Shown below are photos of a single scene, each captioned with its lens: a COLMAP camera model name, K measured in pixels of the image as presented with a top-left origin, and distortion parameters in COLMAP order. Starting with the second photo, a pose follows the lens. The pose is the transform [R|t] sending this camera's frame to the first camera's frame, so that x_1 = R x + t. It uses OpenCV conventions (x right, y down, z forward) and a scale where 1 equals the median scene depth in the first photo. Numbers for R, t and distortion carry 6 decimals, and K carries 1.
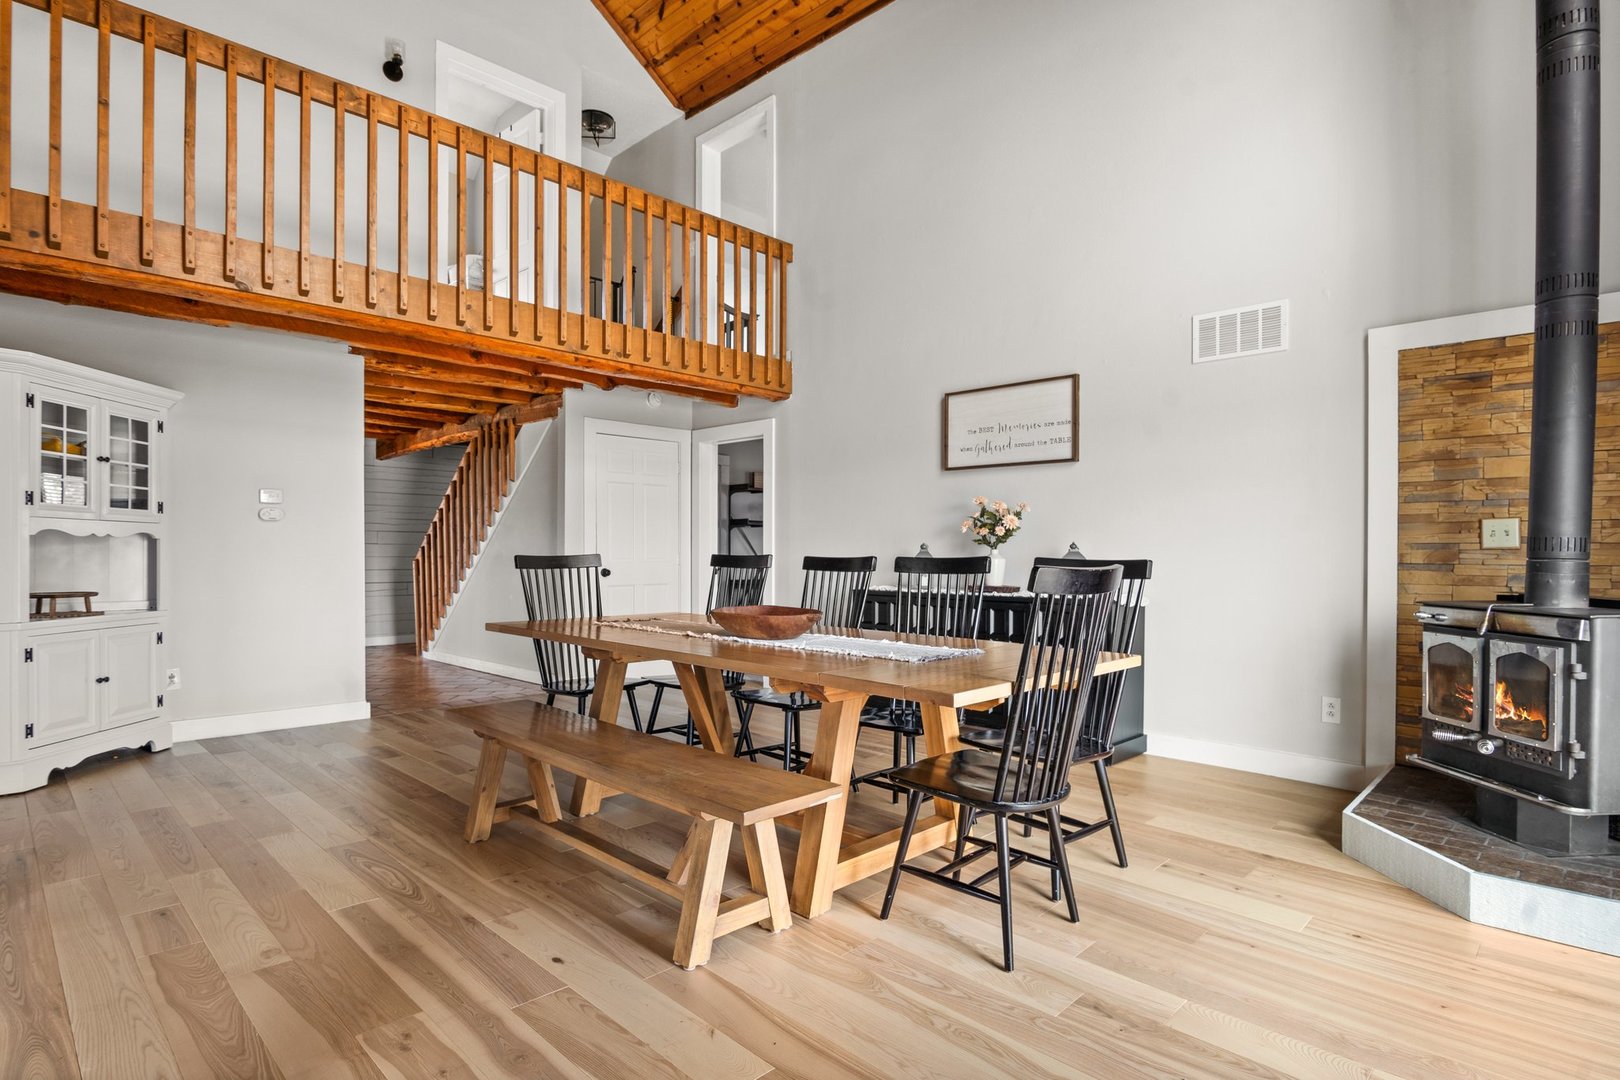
lens RADIAL K [[836.3, 0, 814.5], [0, 836.3, 552.9], [0, 0, 1]] dist [-0.002007, 0.000150]
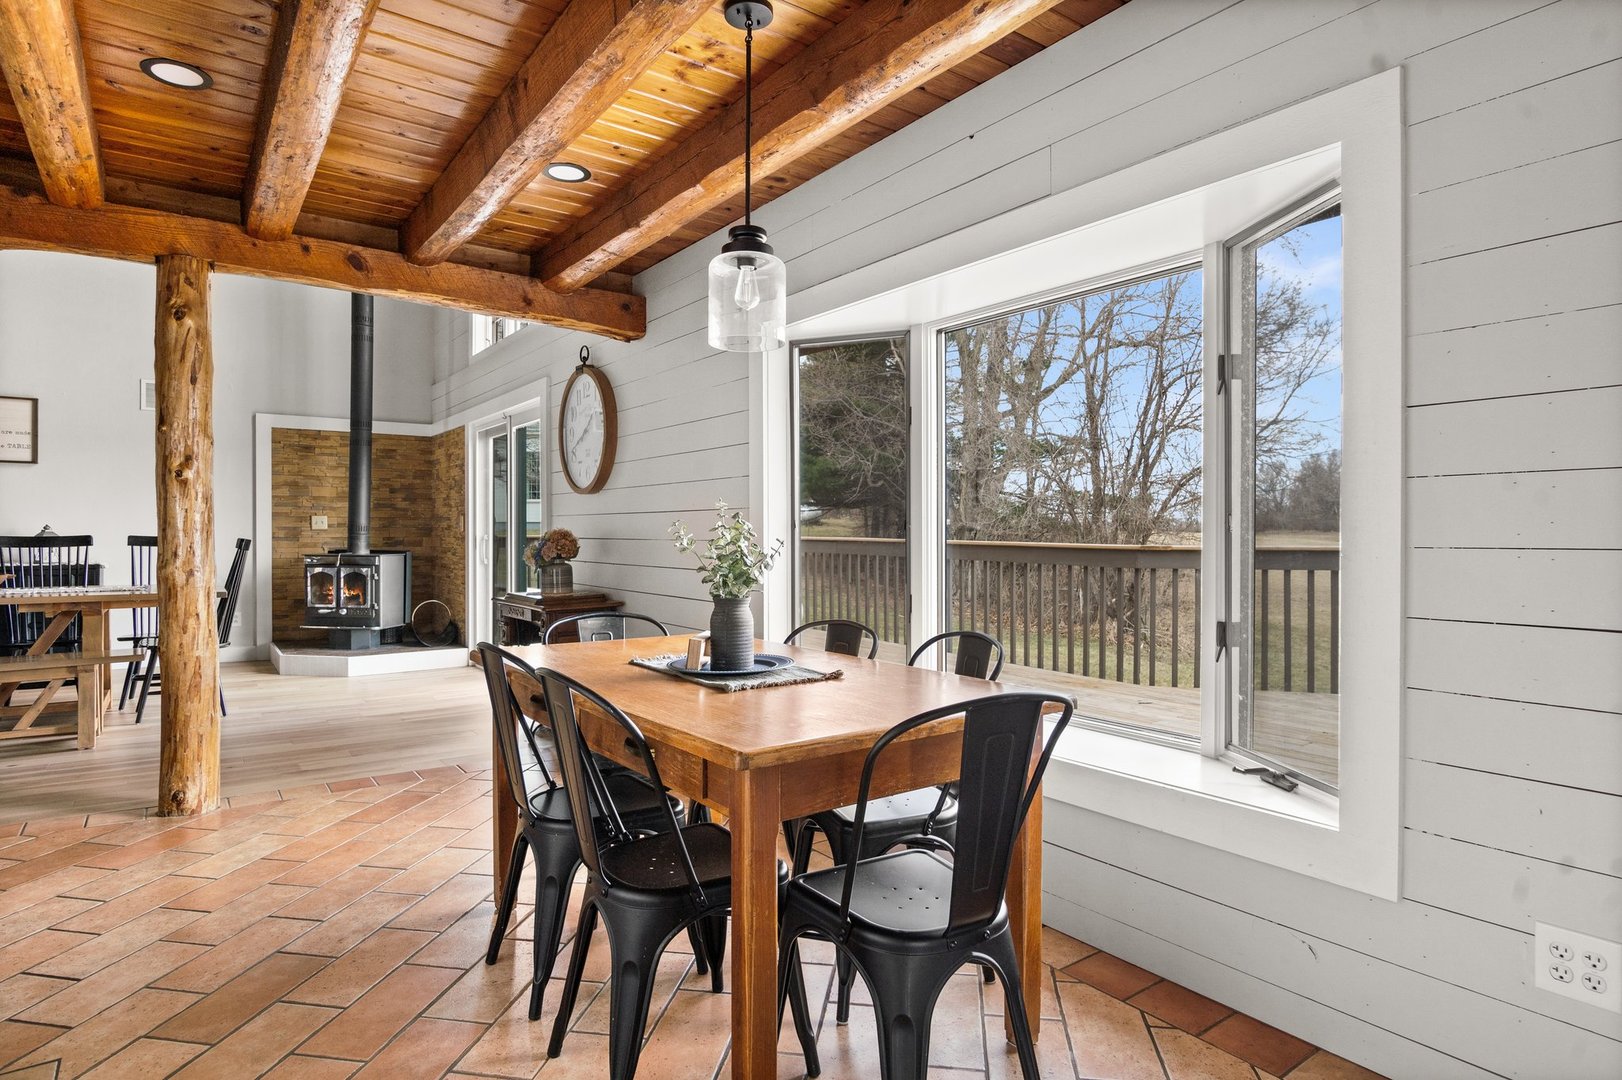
lens RADIAL K [[895.7, 0, 814.2], [0, 895.7, 536.9], [0, 0, 1]] dist [0.004842, 0.000703]
pose [[0.160222, -0.008101, 0.987048, -1.221156], [0.005647, 0.999957, 0.007290, 0.003609], [-0.987065, 0.004406, 0.160260, -0.605120]]
